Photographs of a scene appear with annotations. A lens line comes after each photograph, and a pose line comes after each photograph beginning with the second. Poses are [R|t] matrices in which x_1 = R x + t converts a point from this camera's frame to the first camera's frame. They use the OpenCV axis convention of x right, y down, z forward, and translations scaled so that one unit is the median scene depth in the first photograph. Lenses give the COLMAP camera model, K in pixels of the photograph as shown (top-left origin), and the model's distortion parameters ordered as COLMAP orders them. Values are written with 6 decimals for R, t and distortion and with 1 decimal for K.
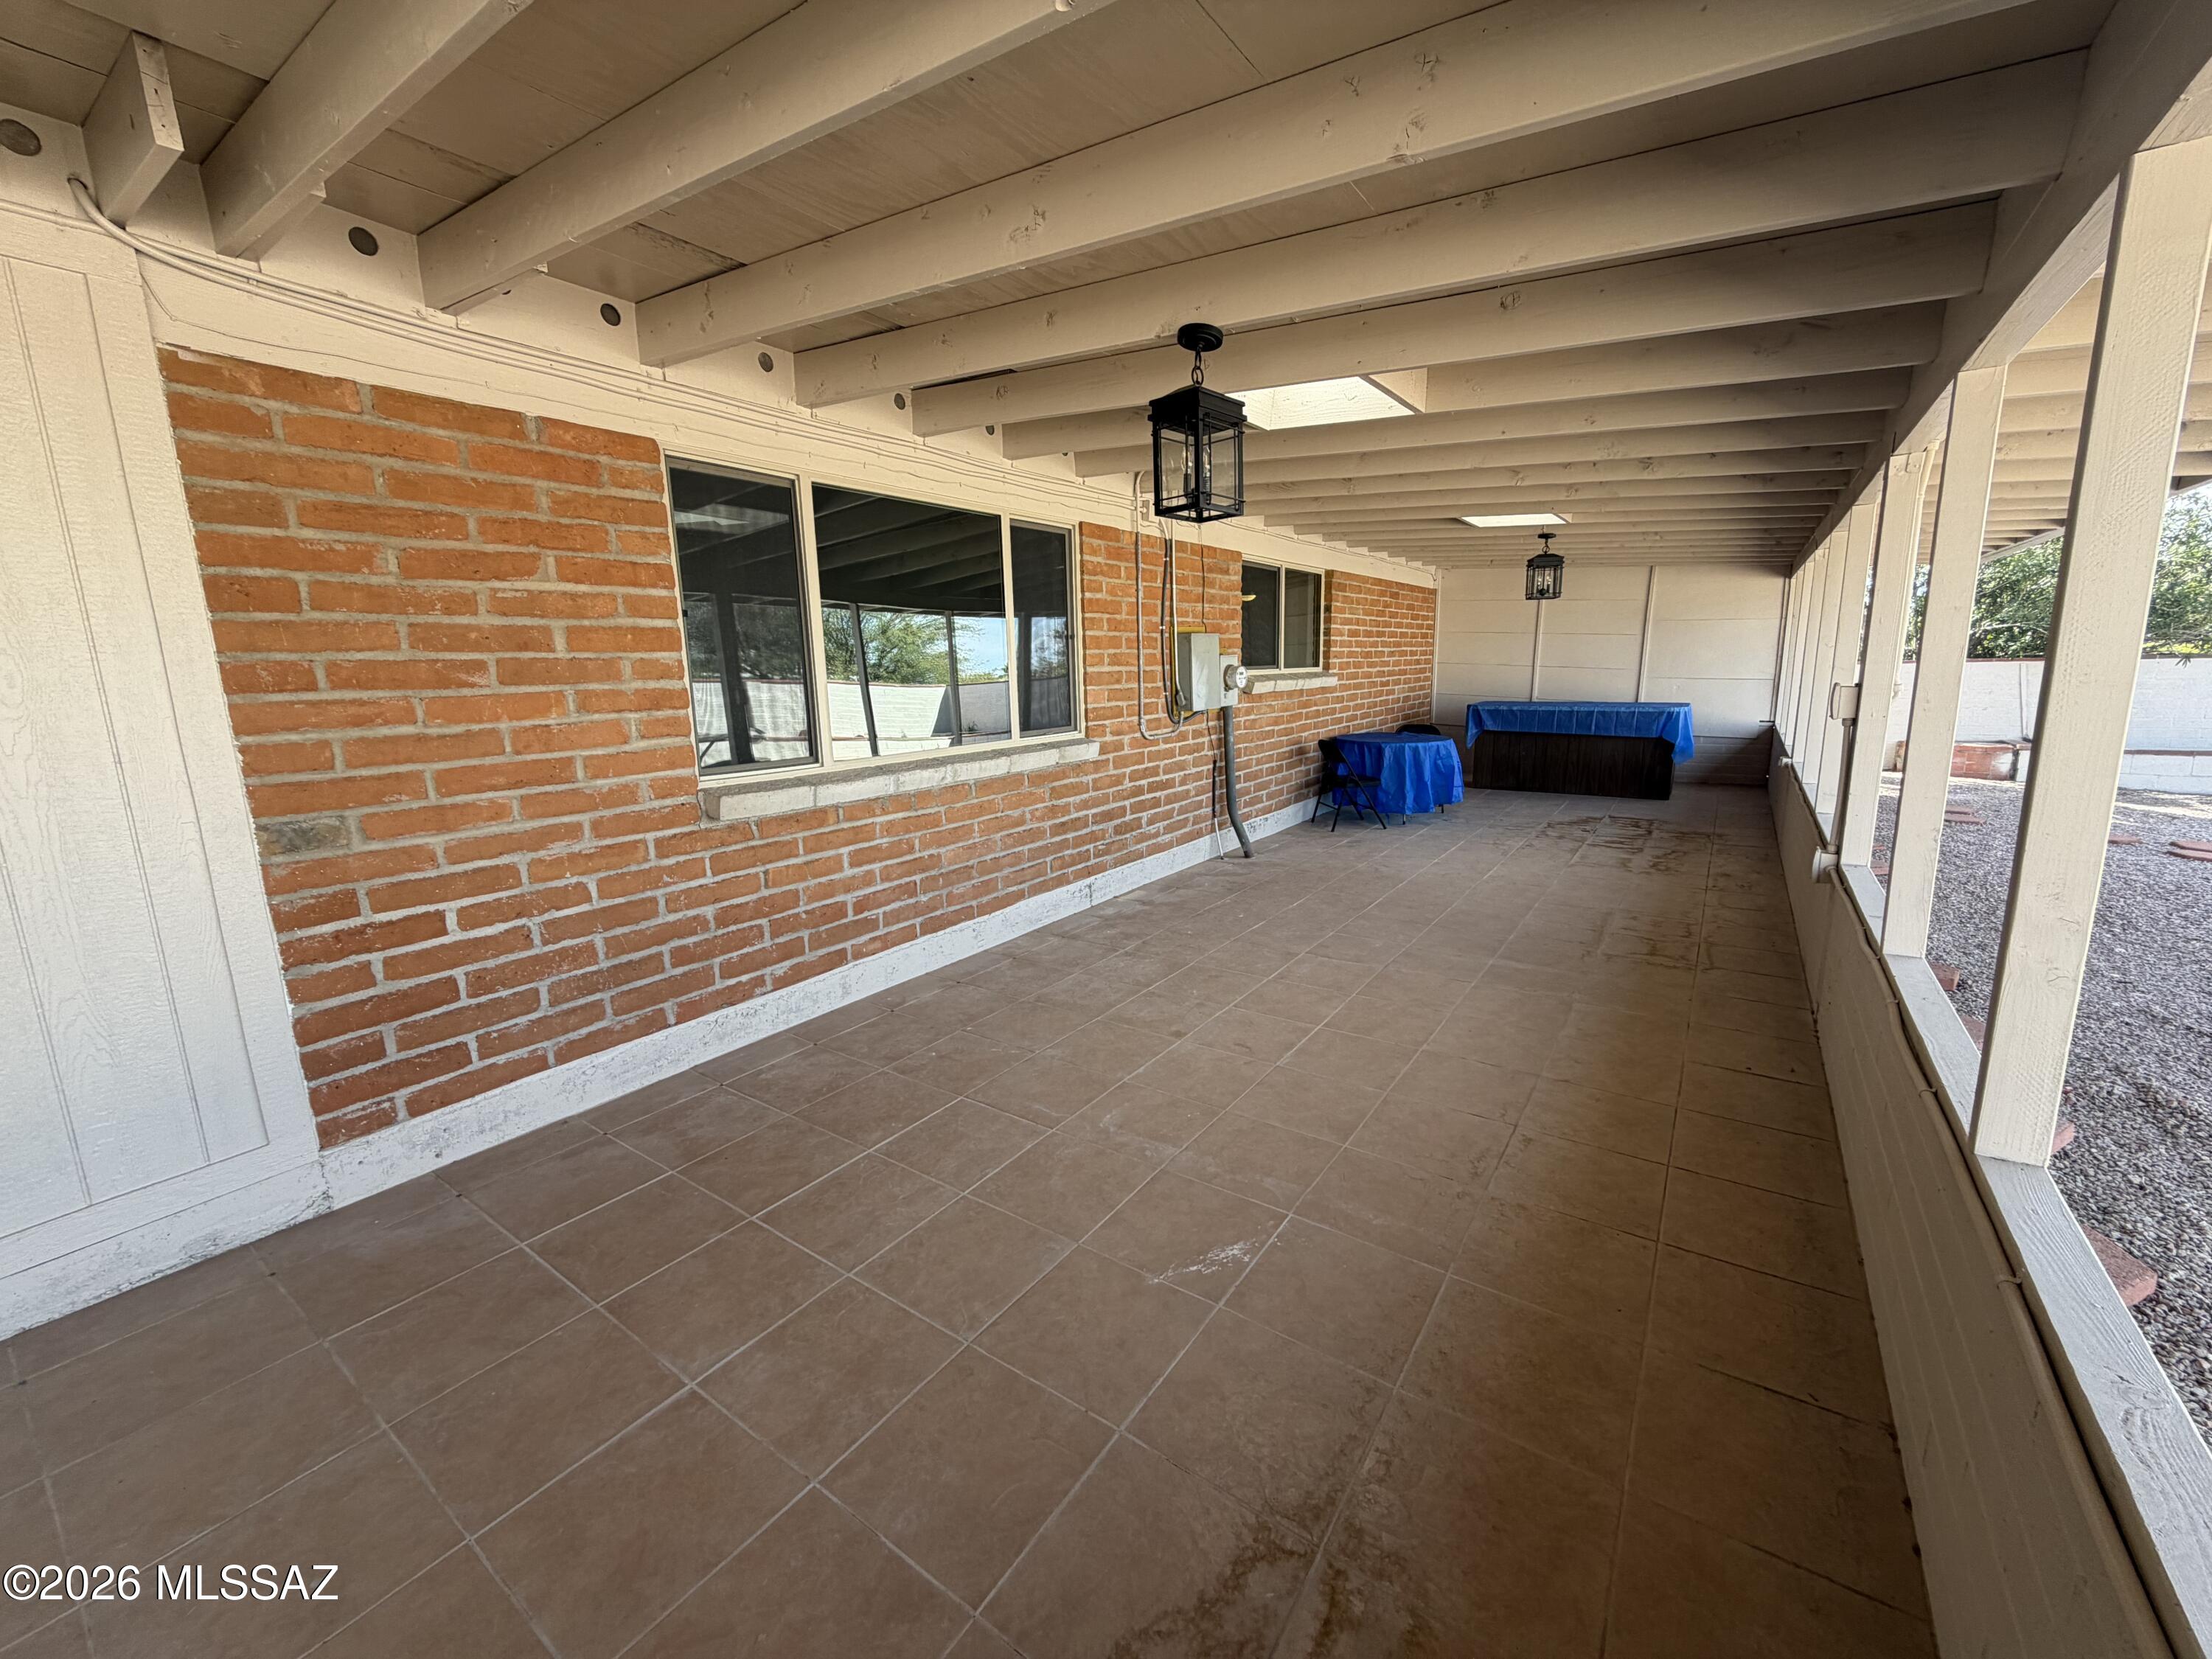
lens RADIAL K [[881.4, 0, 1098.3], [0, 881.4, 826.5], [0, 0, 1]] dist [0.002457, -0.003913]
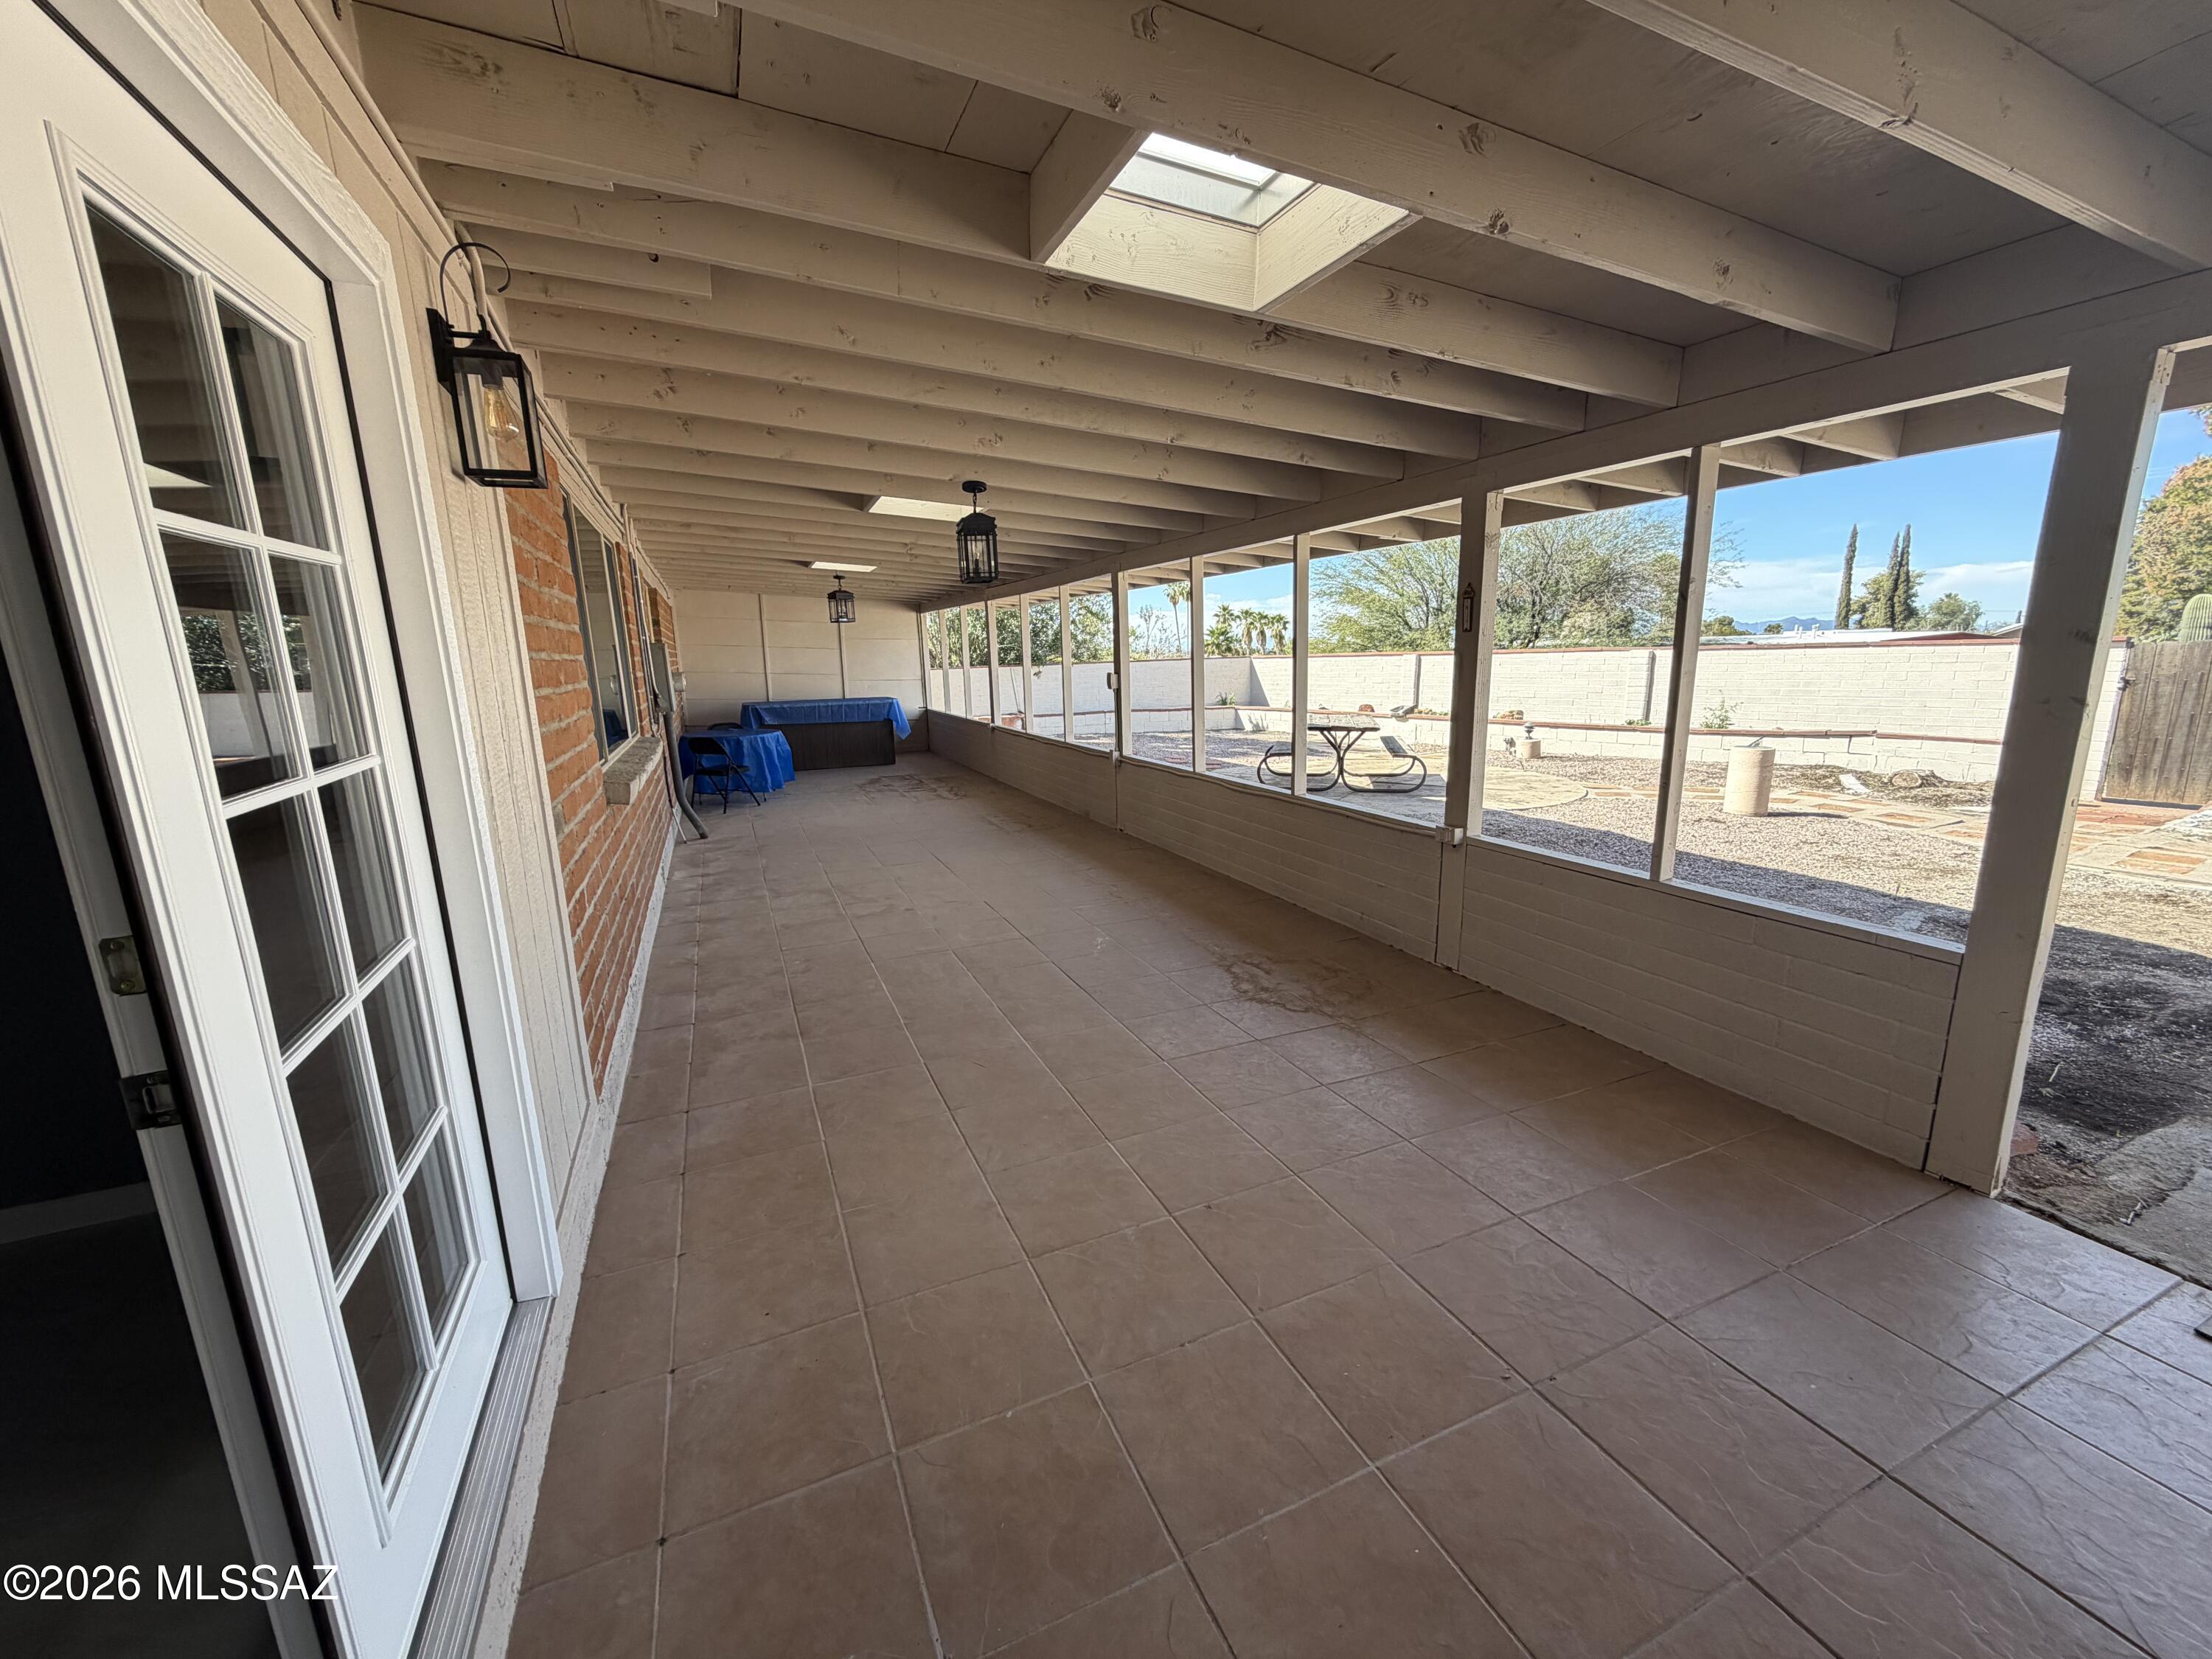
lens RADIAL K [[881.4, 0, 1098.3], [0, 881.4, 826.5], [0, 0, 1]] dist [0.002457, -0.003913]
pose [[0.520364, -0.157192, 0.839352, -1.026955], [0.168727, 0.982460, 0.079390, 0.030936], [-0.837110, 0.100310, 0.537759, -0.102916]]
